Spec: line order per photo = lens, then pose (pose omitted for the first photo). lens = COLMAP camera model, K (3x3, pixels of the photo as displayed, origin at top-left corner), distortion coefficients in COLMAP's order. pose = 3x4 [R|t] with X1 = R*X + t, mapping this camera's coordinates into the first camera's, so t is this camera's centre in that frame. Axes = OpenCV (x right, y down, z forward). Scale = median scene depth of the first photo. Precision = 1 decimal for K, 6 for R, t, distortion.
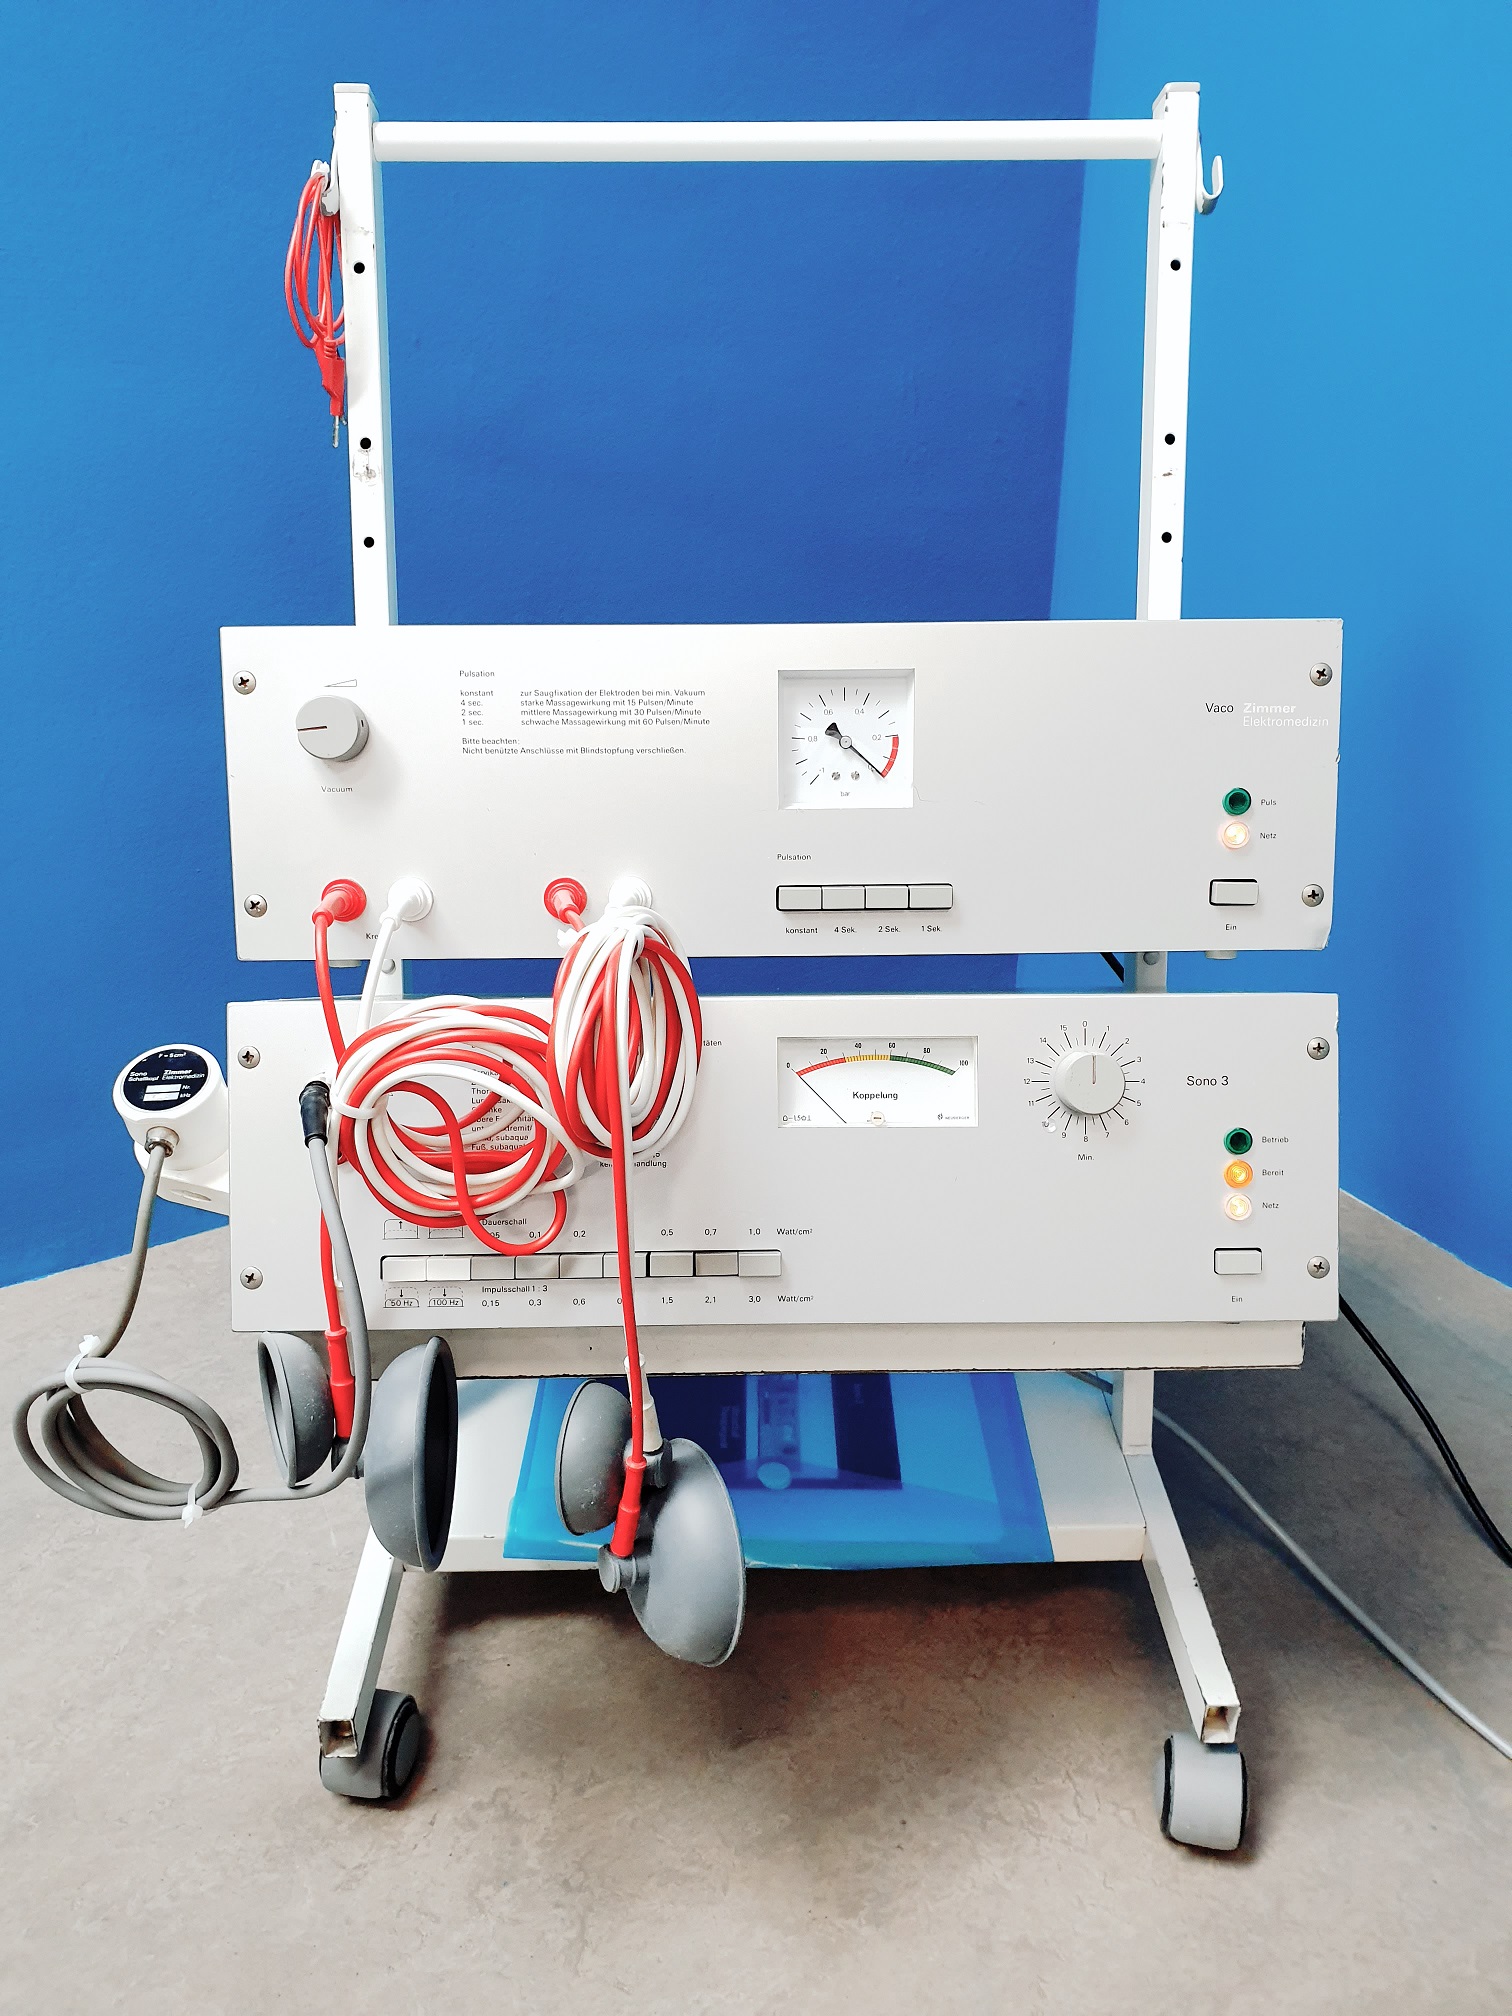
lens RADIAL K [[1584.5, 0, 772.7], [0, 1584.5, 988.6], [0, 0, 1]] dist [-0.008630, -0.014589]
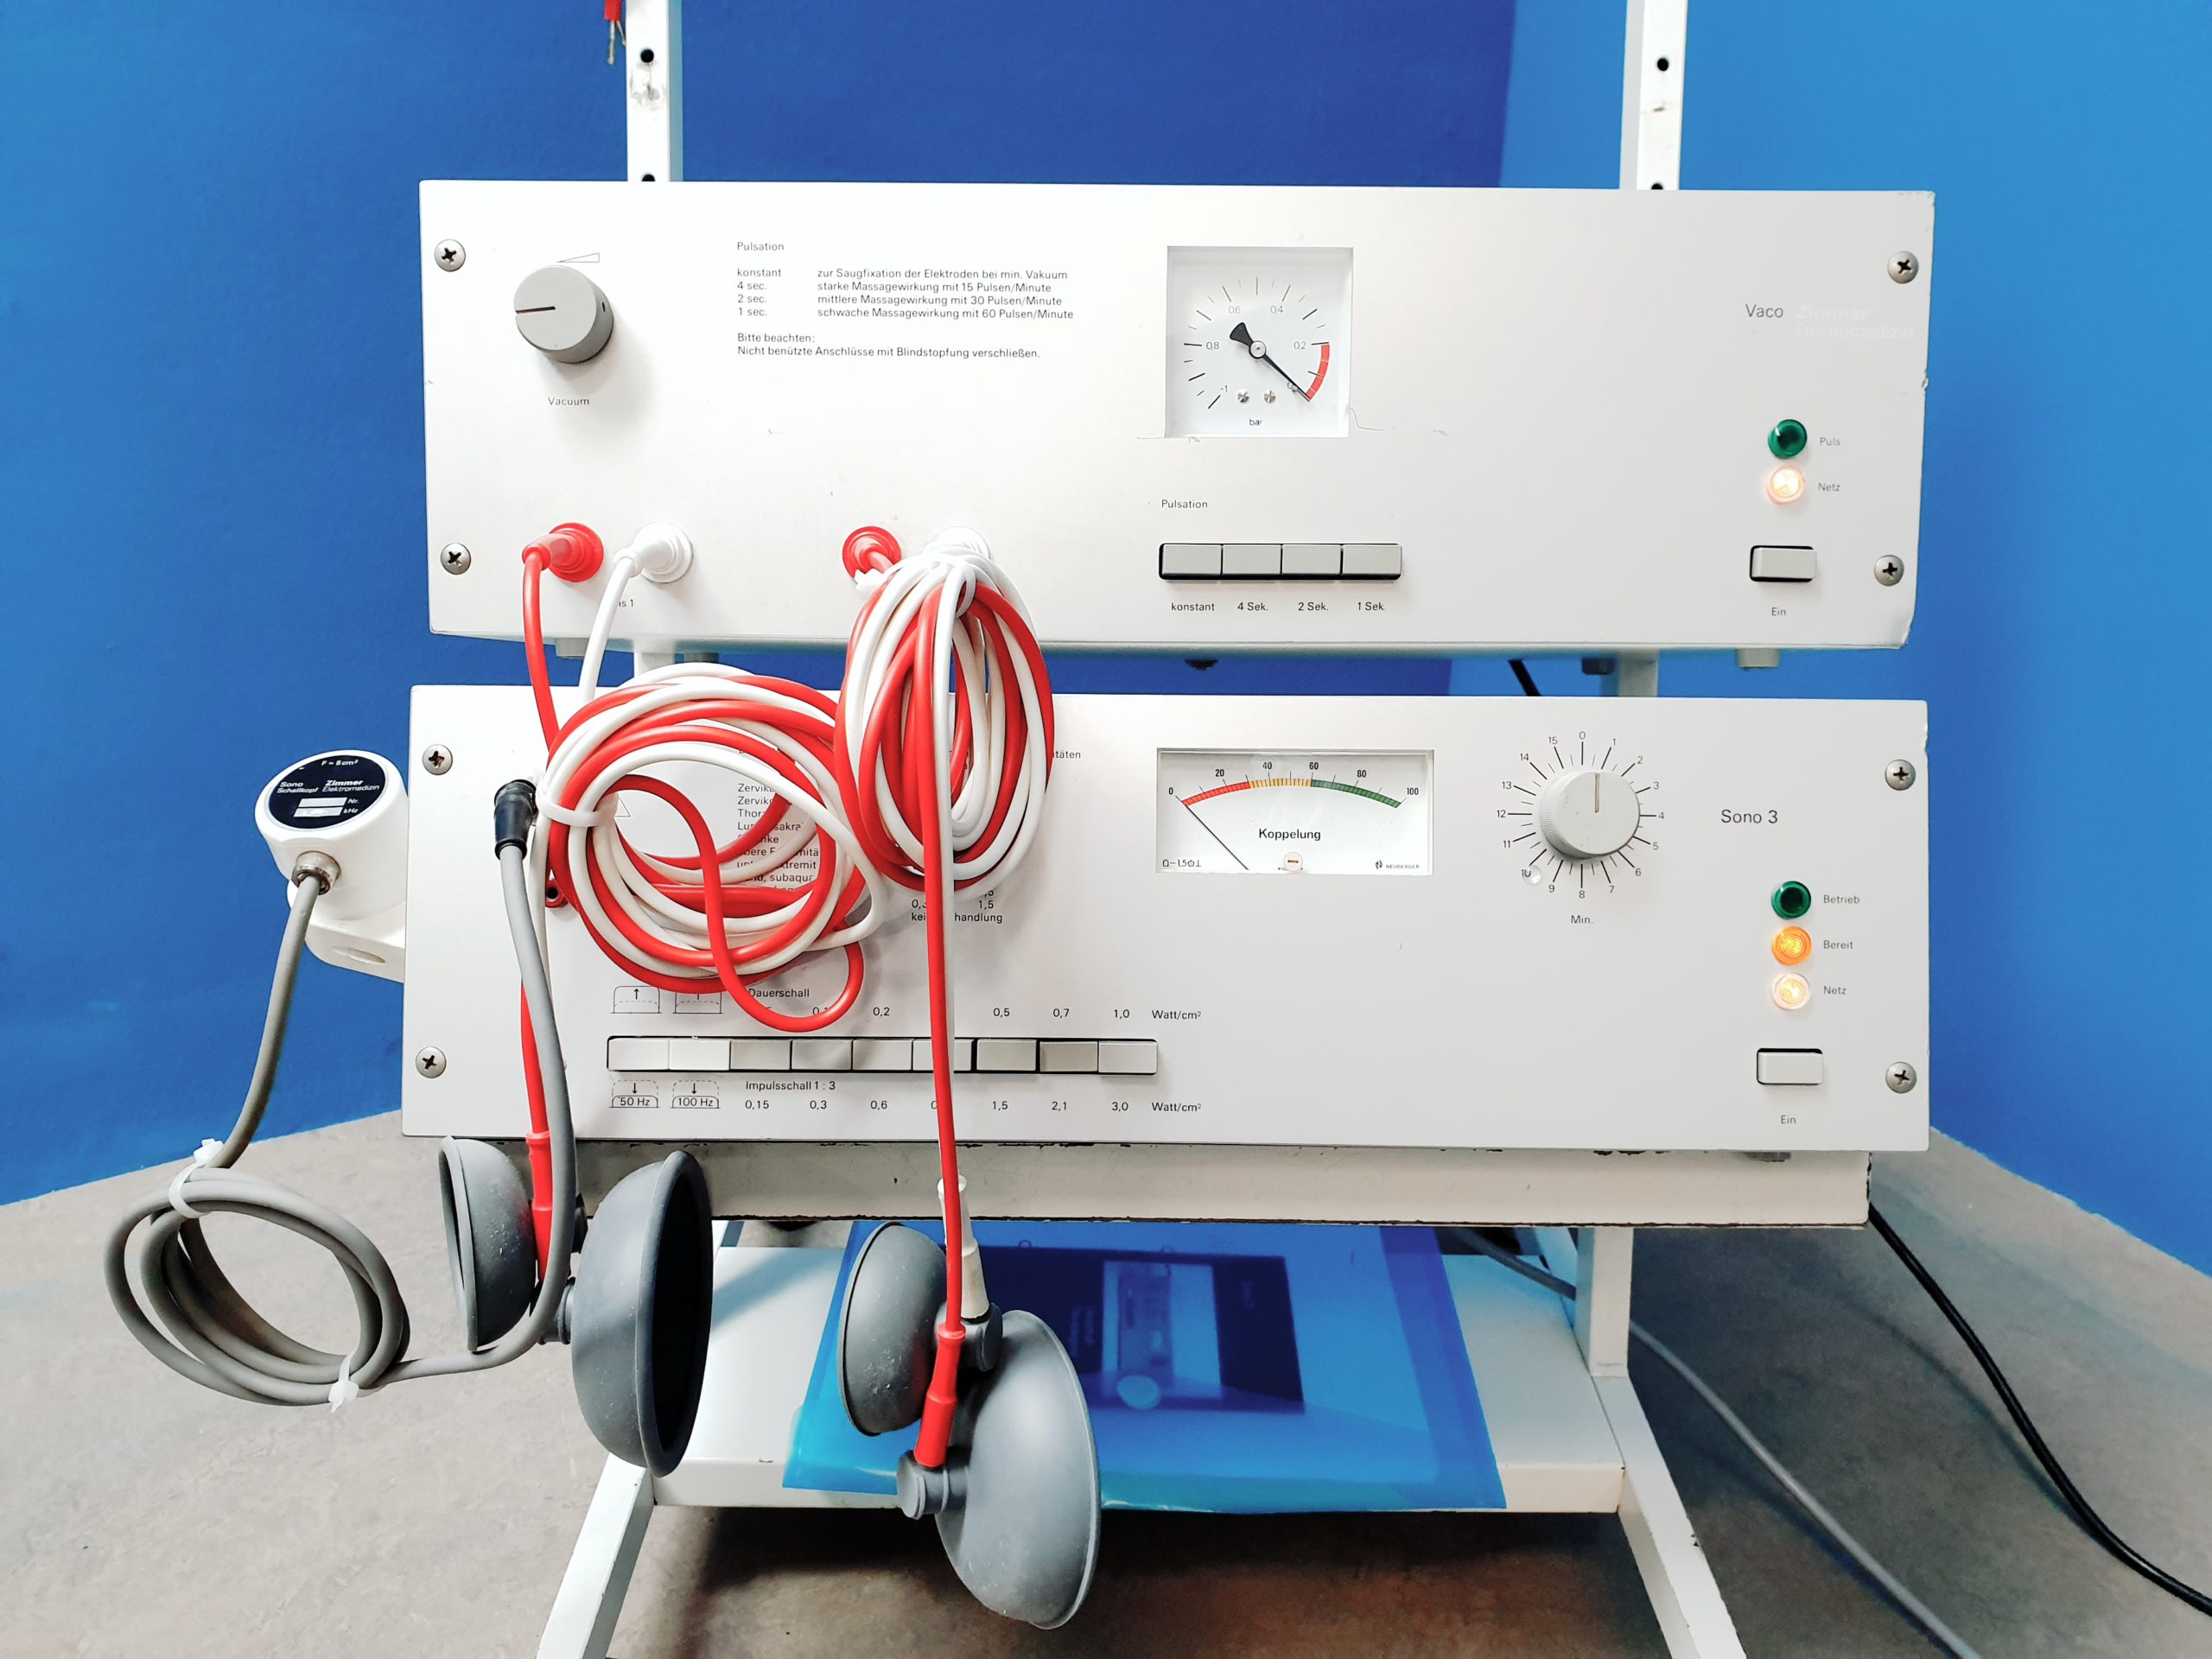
lens RADIAL K [[1755.5, 0, 1110.0], [0, 1755.5, 833.1], [0, 0, 1]] dist [-0.040454, 0.050389]
pose [[0.999713, 0.017004, -0.016874, -0.004596], [-0.017812, 0.998642, -0.048960, 0.108280], [0.016019, 0.049247, 0.998658, 0.191274]]
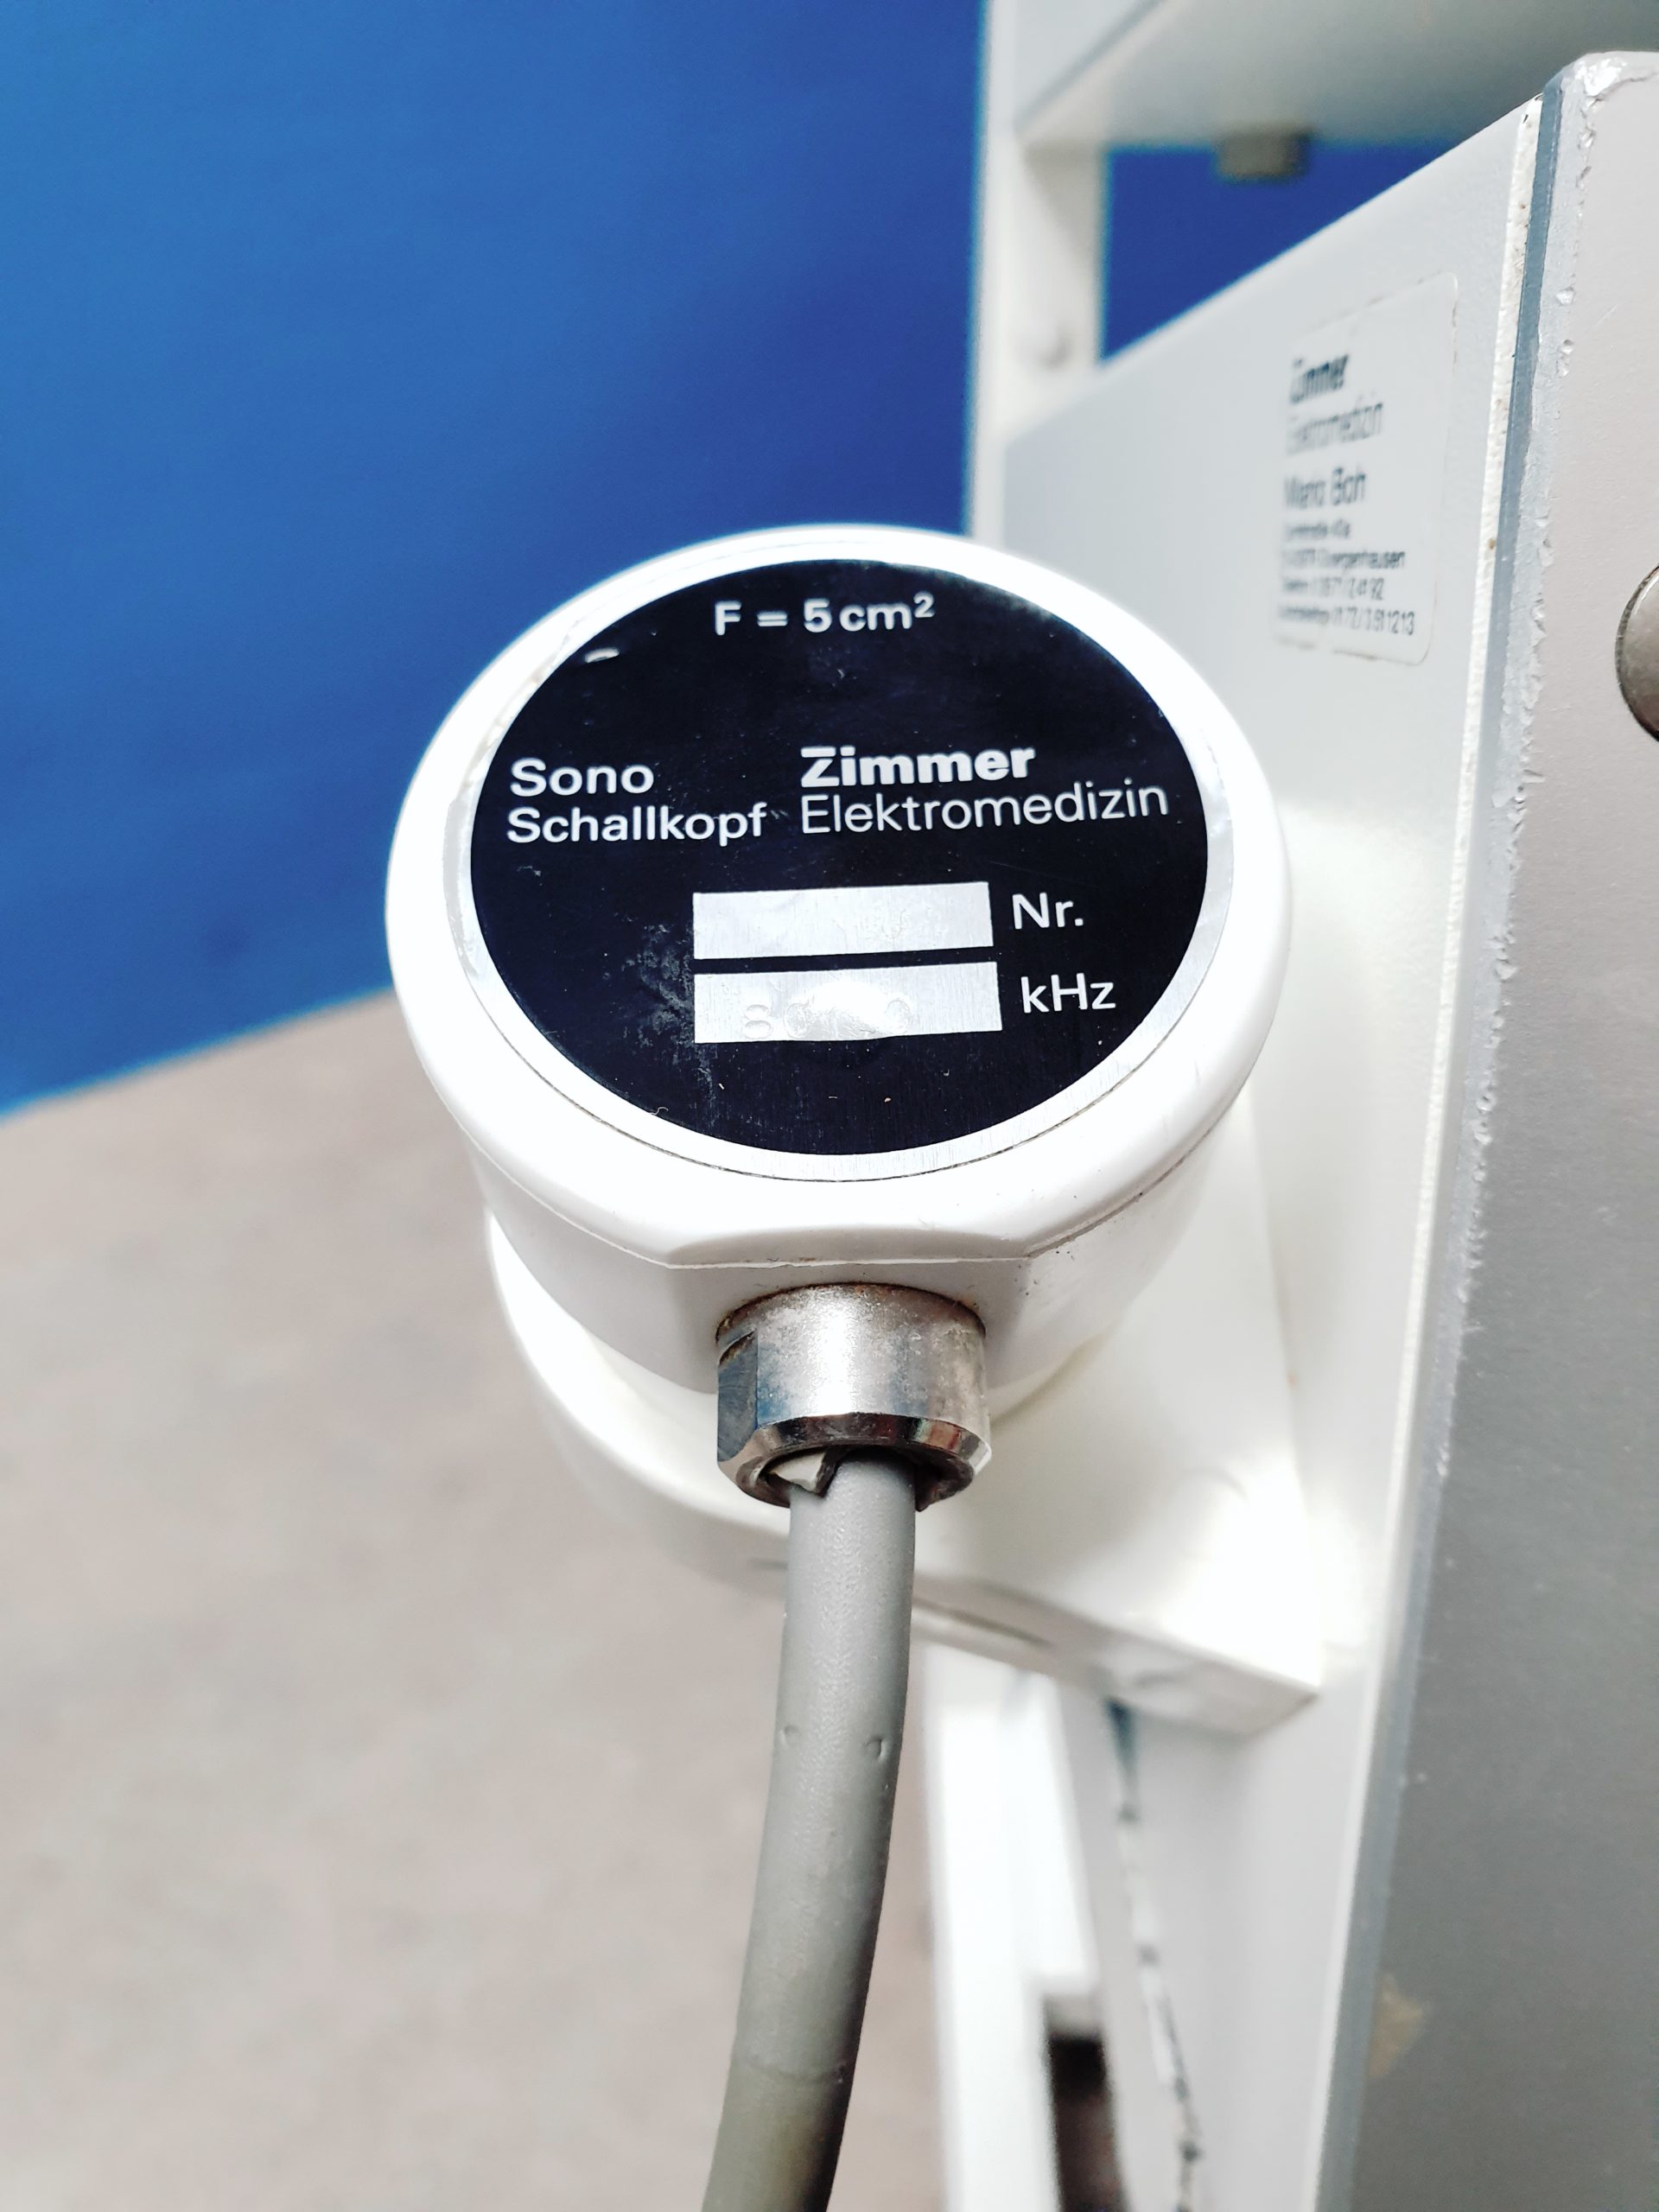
lens RADIAL K [[1860.7, 0, 836.7], [0, 1860.7, 1175.7], [0, 0, 1]] dist [-0.052381, -0.029849]
pose [[0.999871, 0.015969, 0.001535, -0.377149], [-0.015644, 0.949377, 0.313749, 0.038436], [0.003553, -0.313732, 0.949505, 0.852421]]
